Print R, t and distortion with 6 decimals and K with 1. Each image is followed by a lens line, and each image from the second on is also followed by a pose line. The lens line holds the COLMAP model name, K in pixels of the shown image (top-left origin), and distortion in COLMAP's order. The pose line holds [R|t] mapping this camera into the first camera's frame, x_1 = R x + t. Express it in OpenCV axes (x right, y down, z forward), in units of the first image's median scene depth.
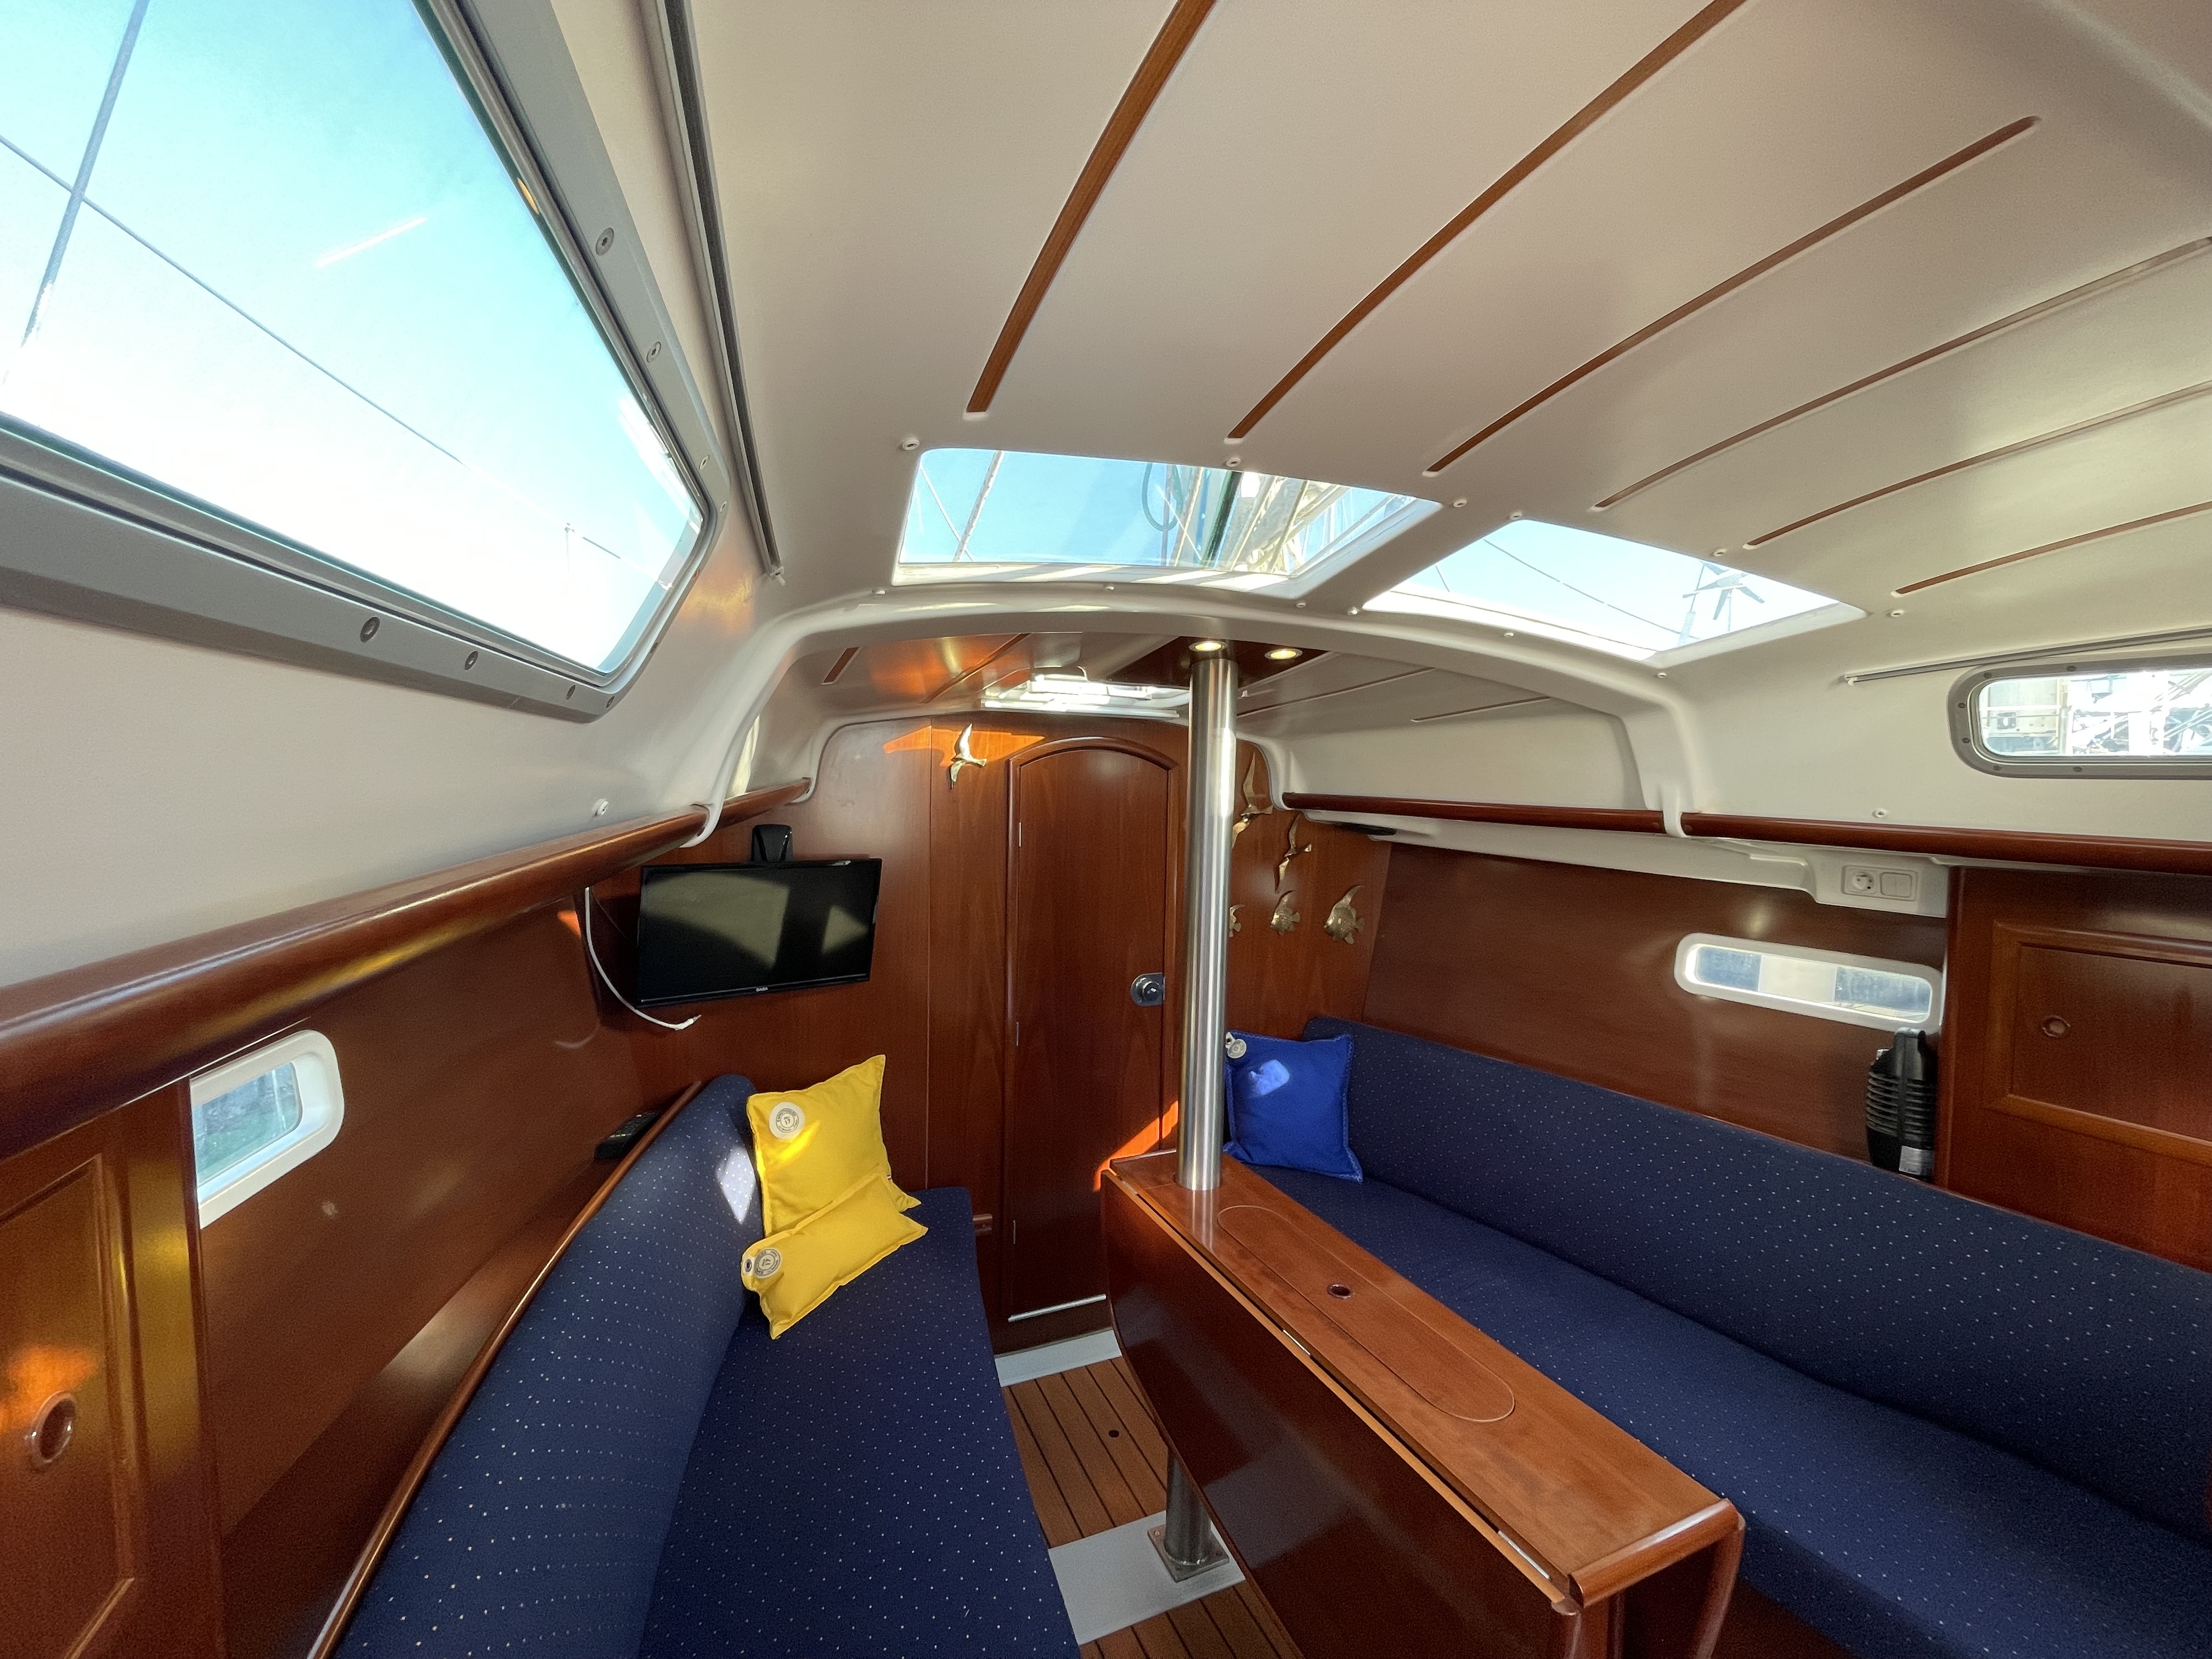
lens RADIAL K [[895.4, 0, 1104.6], [0, 895.4, 825.1], [0, 0, 1]] dist [-0.002872, -0.000402]
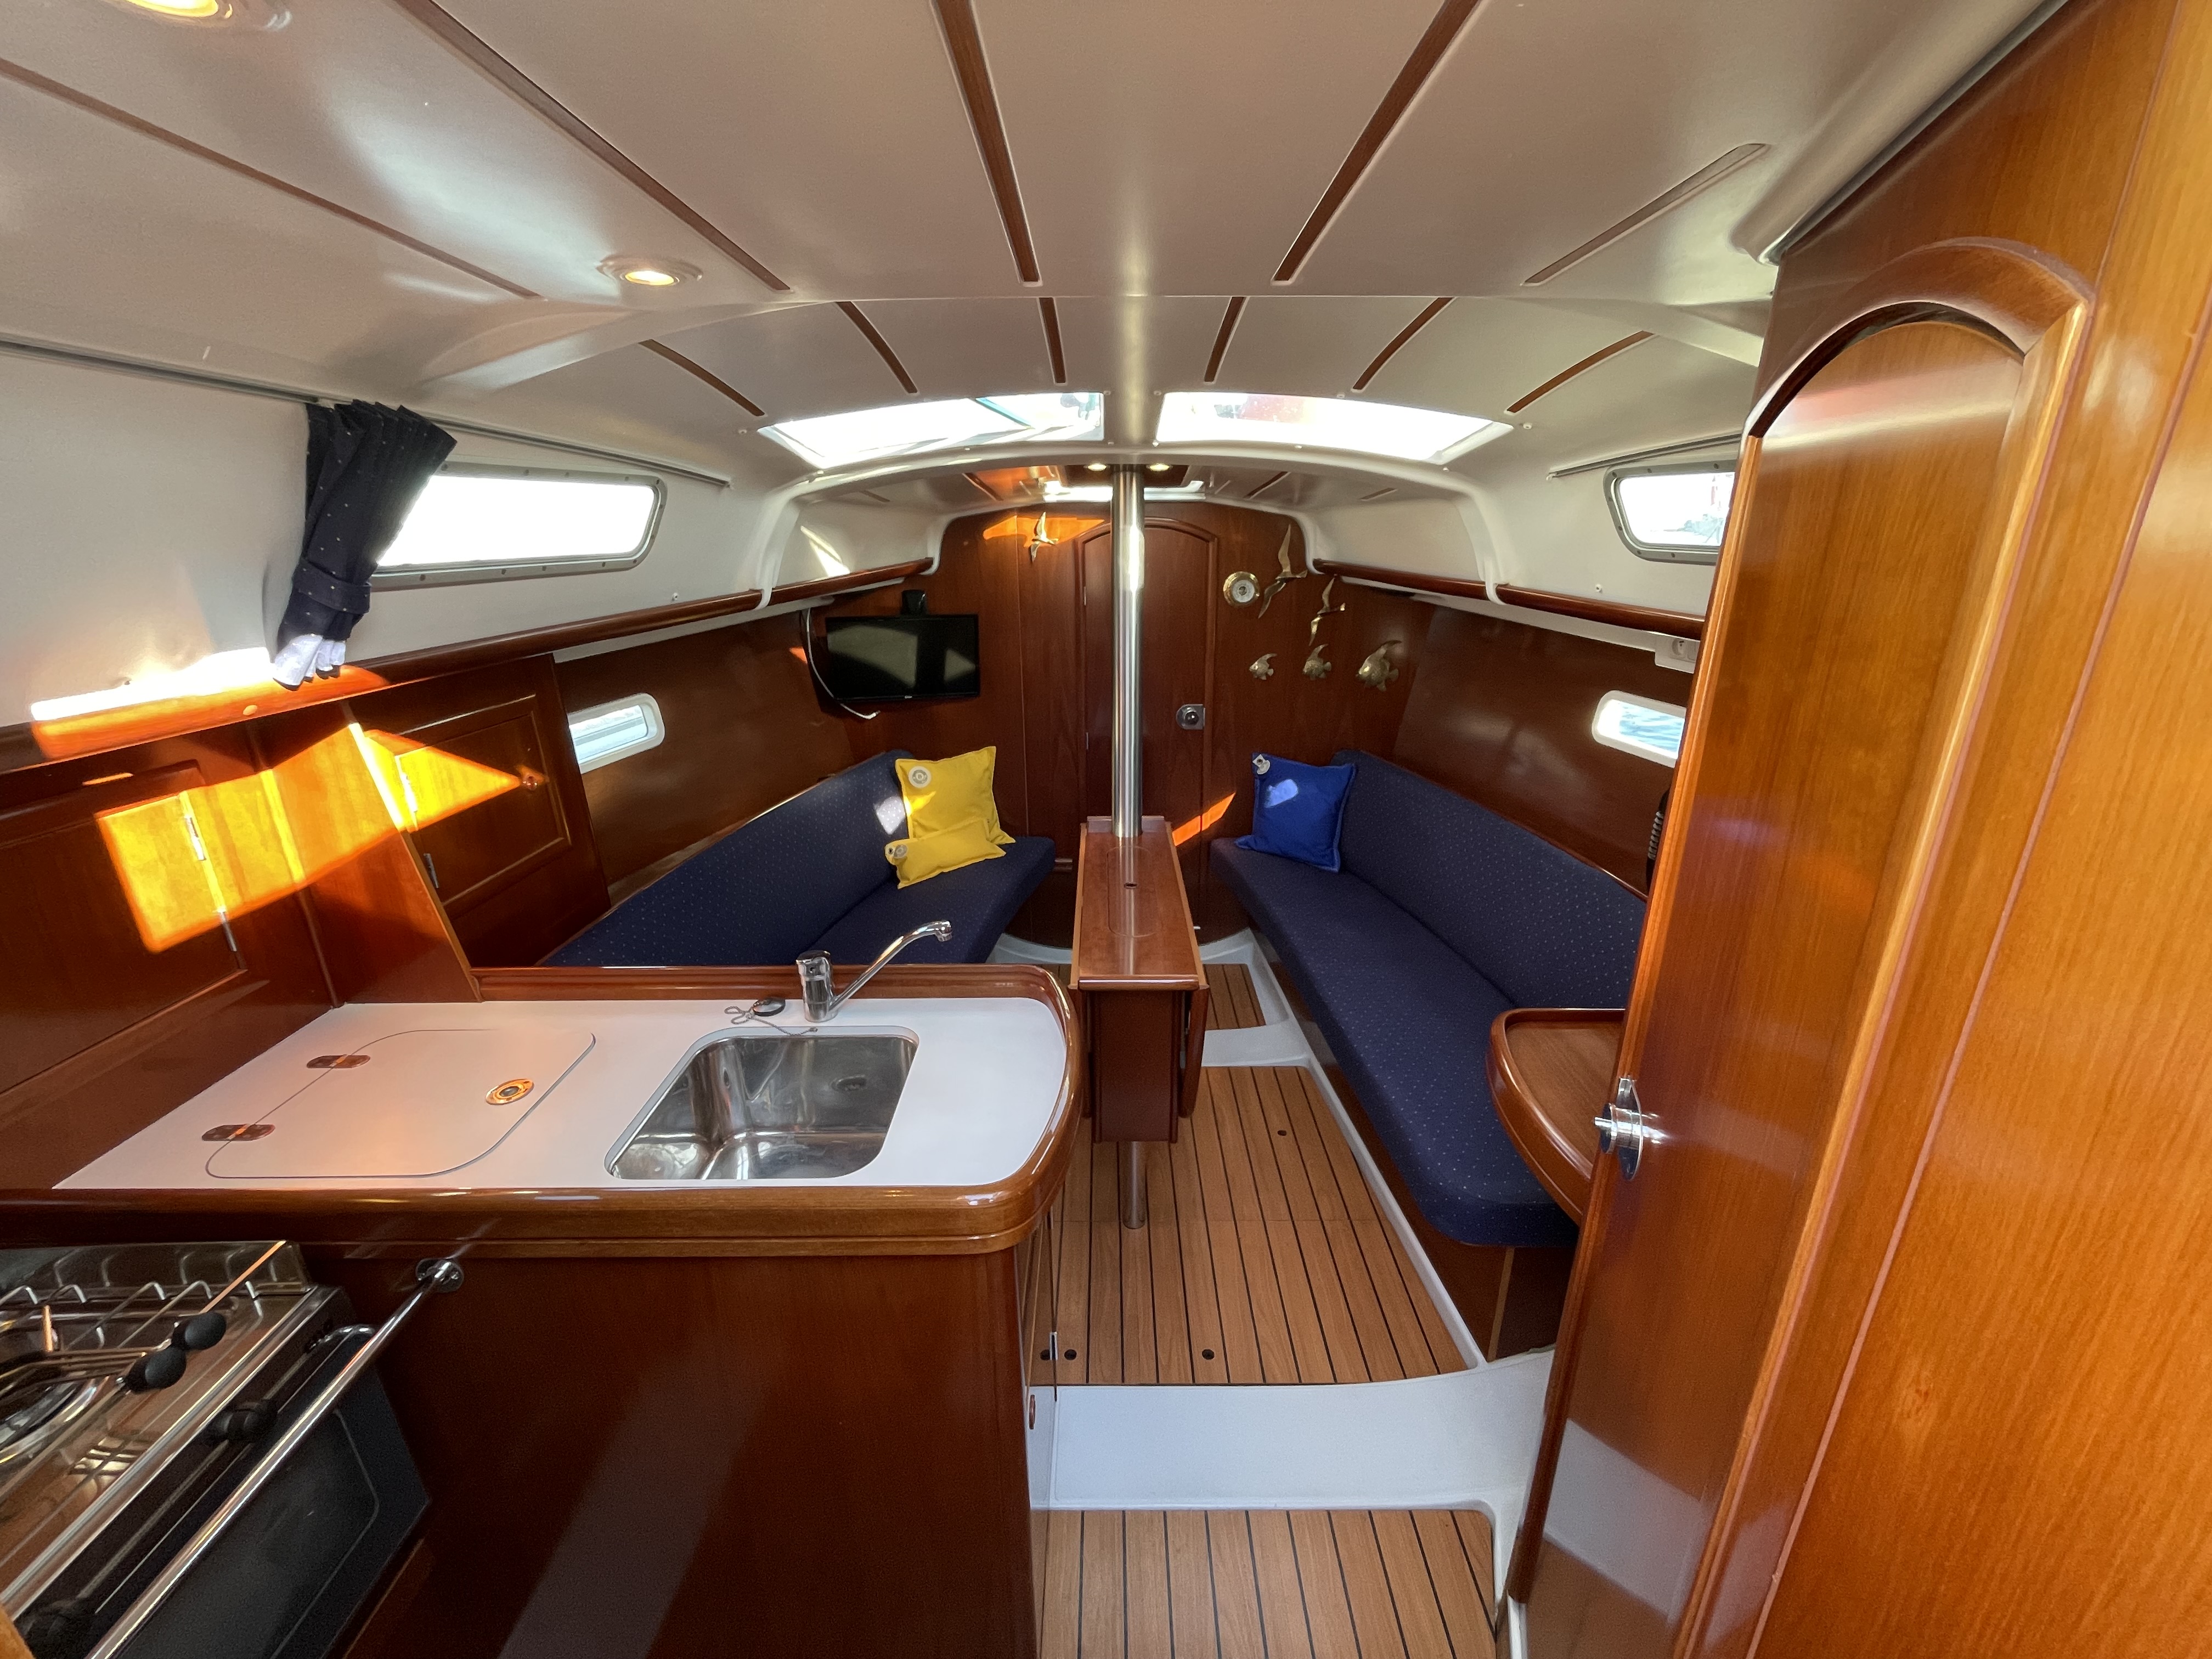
lens RADIAL K [[895.4, 0, 1104.6], [0, 895.4, 825.1], [0, 0, 1]] dist [-0.002872, -0.000402]
pose [[0.913706, 0.105028, -0.392570, 0.626211], [0.006739, 0.961976, 0.273050, -0.031973], [0.406320, -0.252133, 0.878256, -0.337107]]
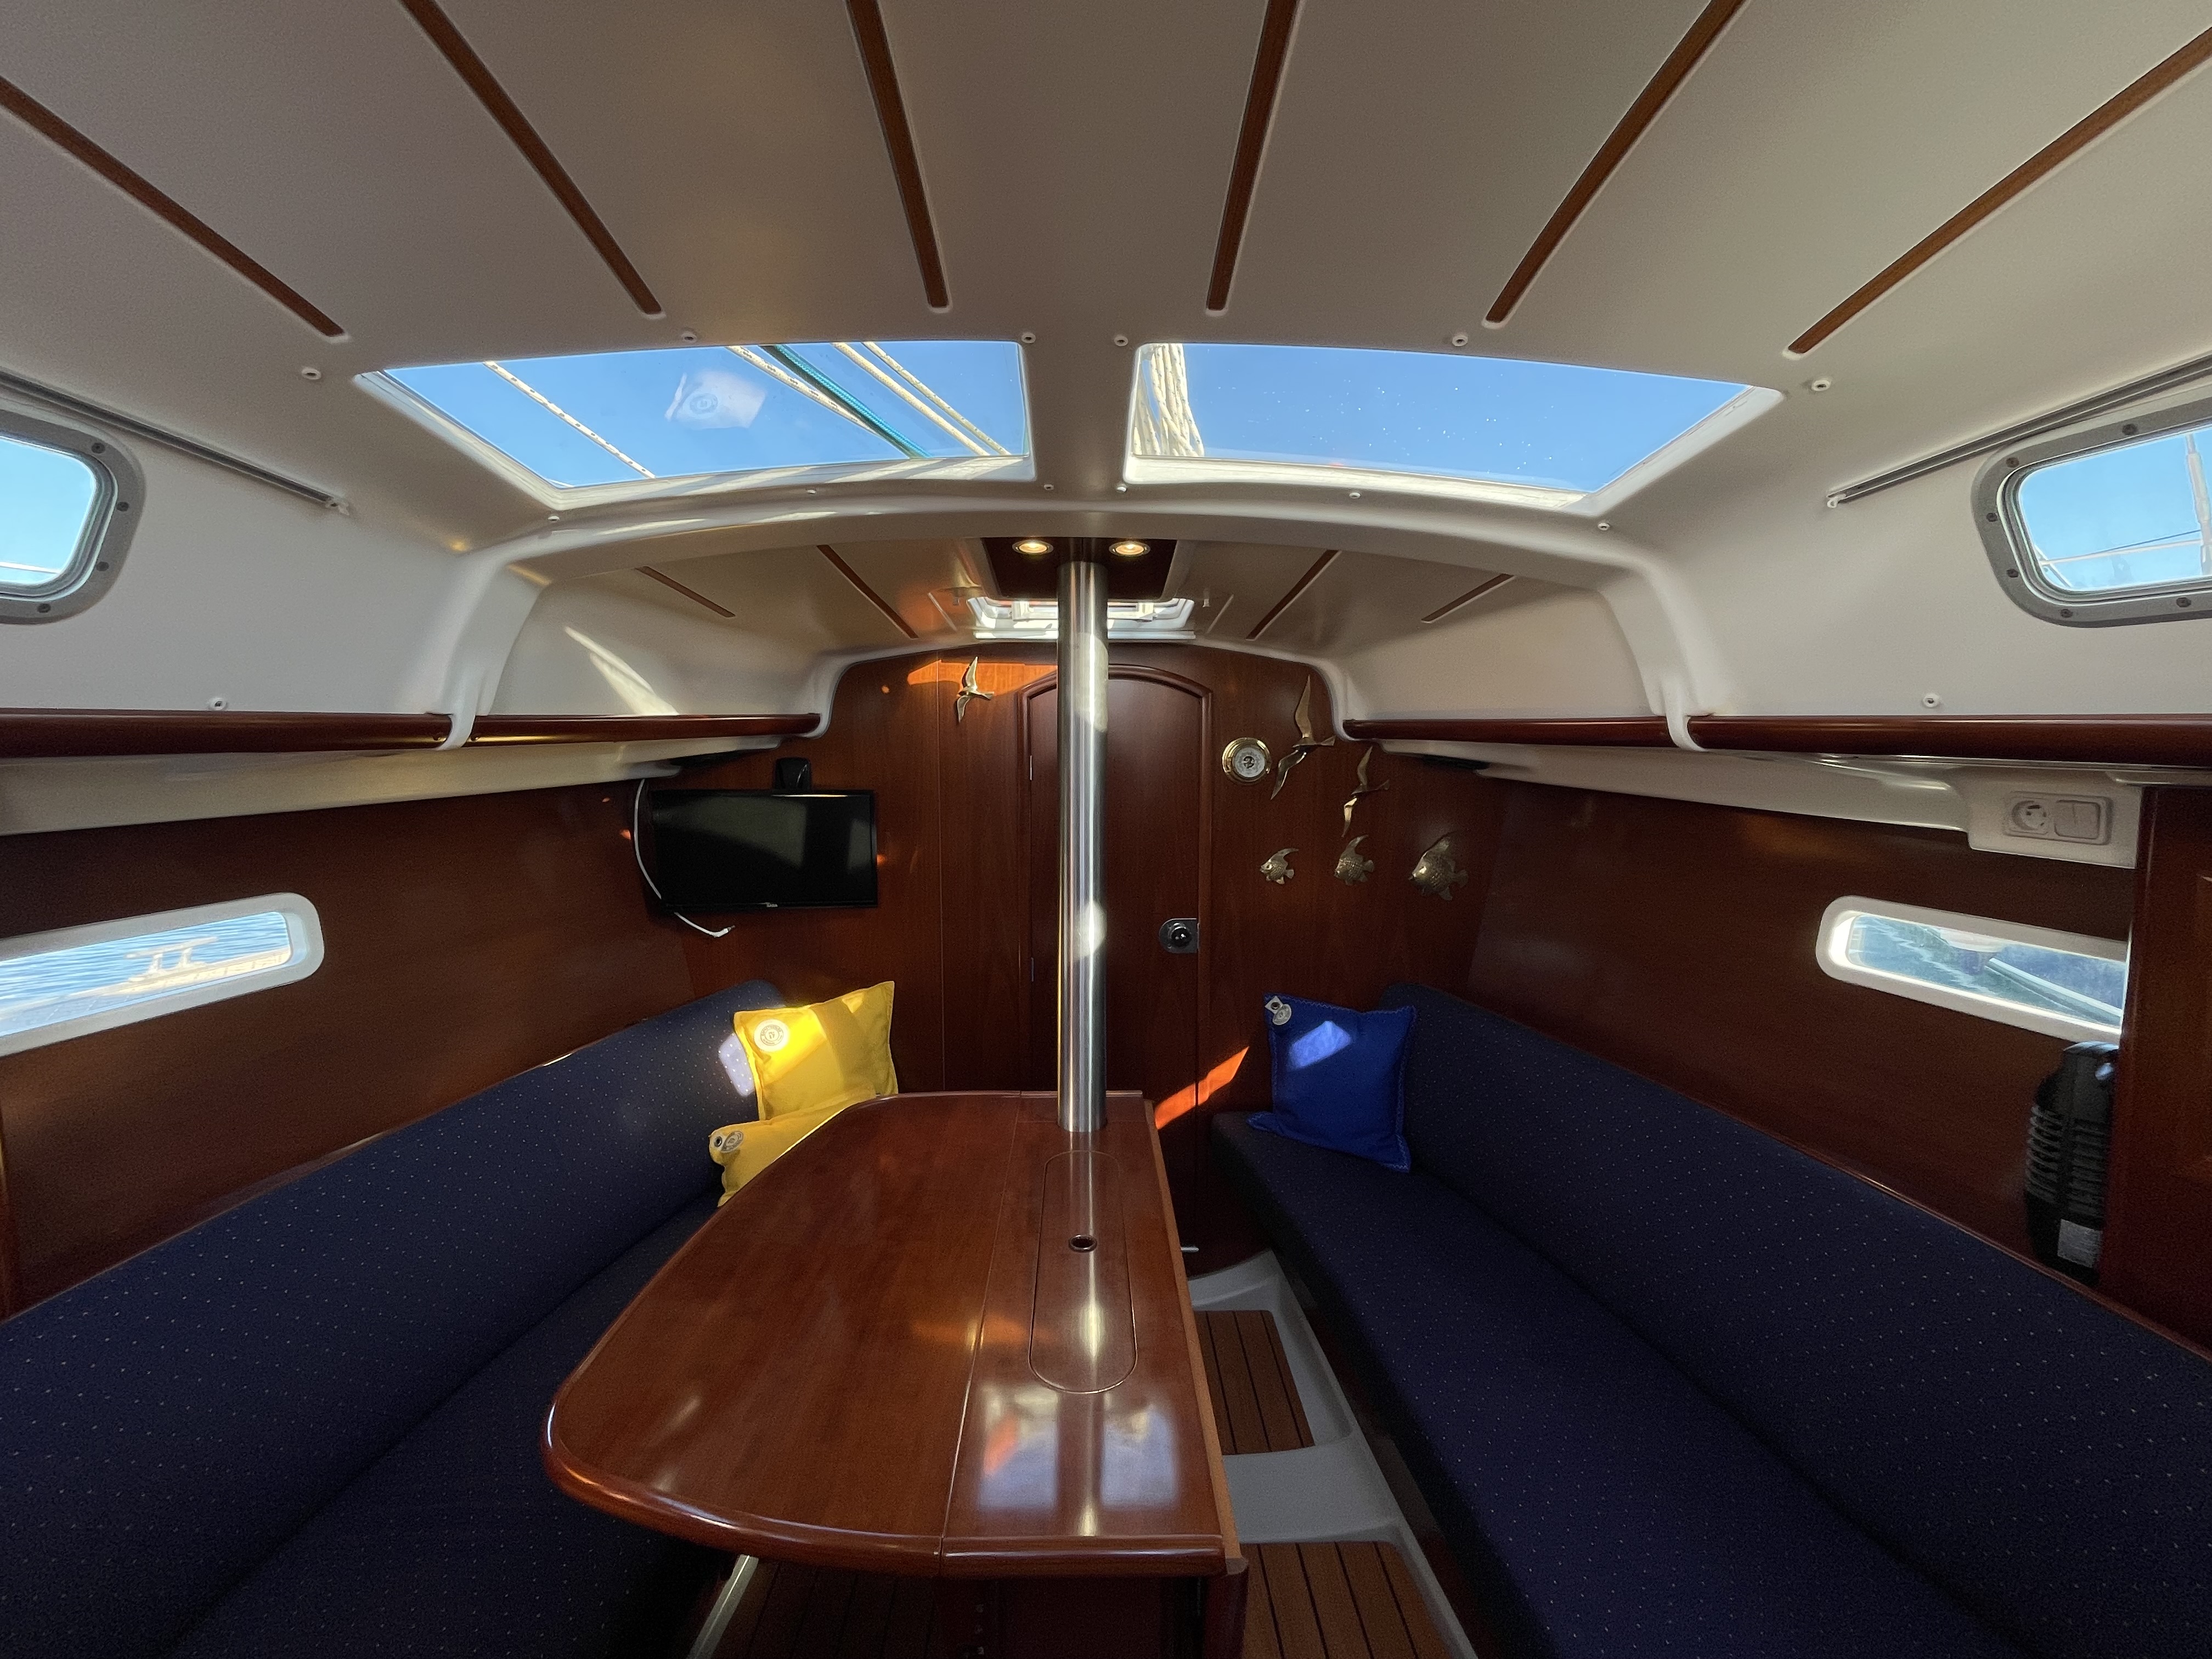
lens RADIAL K [[932.0, 0, 1101.3], [0, 932.0, 822.2], [0, 0, 1]] dist [-0.005585, 0.000160]
pose [[0.921758, 0.013733, -0.387523, 0.465737], [-0.000341, 0.999401, 0.034605, 0.043213], [0.387767, -0.031766, 0.921210, 0.105449]]
